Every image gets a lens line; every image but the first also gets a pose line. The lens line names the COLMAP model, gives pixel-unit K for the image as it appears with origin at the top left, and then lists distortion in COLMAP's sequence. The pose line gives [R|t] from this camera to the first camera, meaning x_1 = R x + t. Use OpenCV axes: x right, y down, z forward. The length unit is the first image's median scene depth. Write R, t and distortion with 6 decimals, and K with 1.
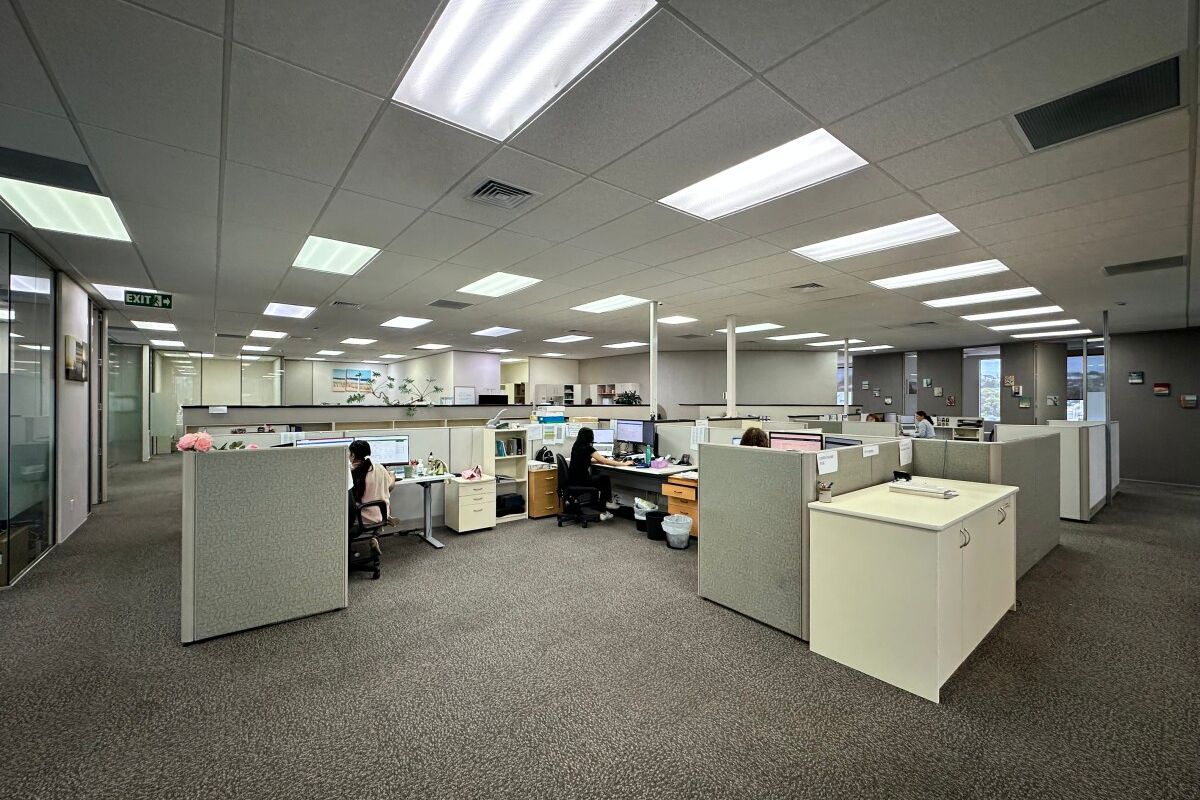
lens RADIAL K [[474.1, 0, 600.0], [0, 474.1, 402.4], [0, 0, 1]] dist [0.000607, 0.000243]
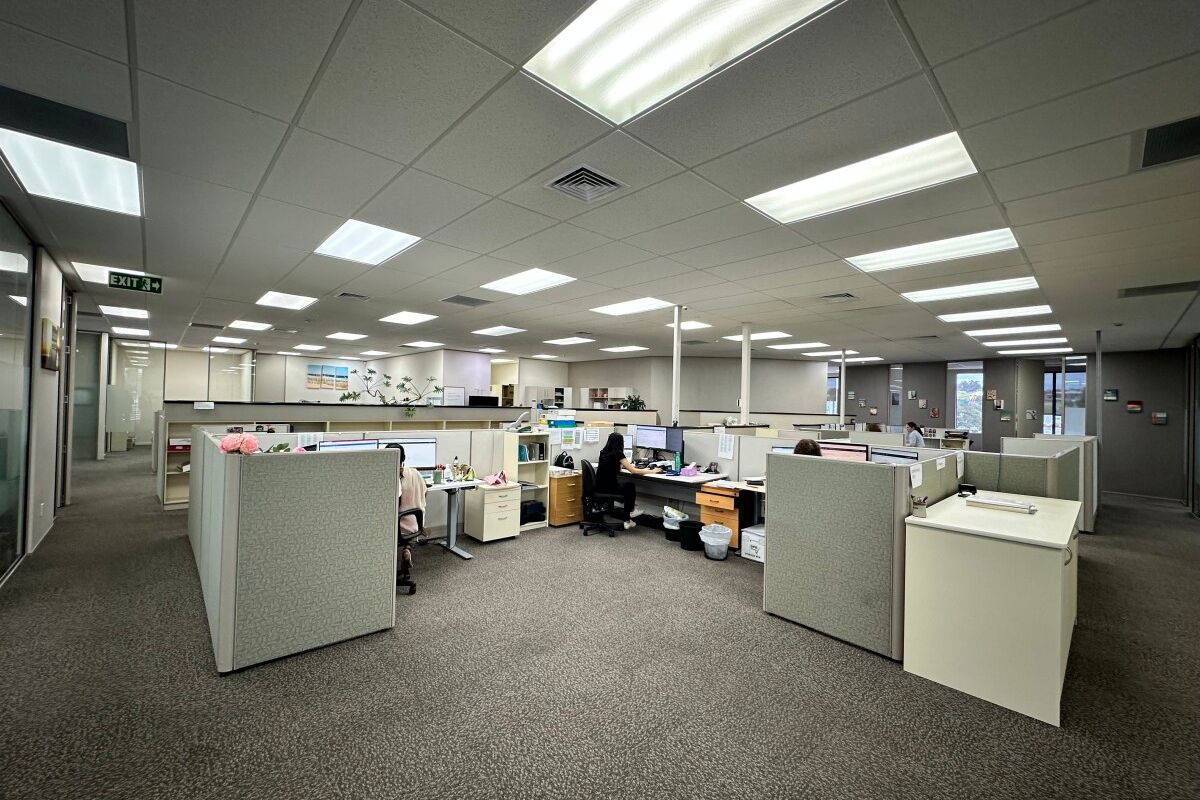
lens RADIAL K [[474.1, 0, 599.0], [0, 474.1, 402.1], [0, 0, 1]] dist [0.000607, 0.000243]
pose [[0.997304, 0.023572, 0.069491, -0.149081], [-0.023005, 0.999695, -0.008944, -0.000702], [-0.069680, 0.007321, 0.997543, 0.042822]]
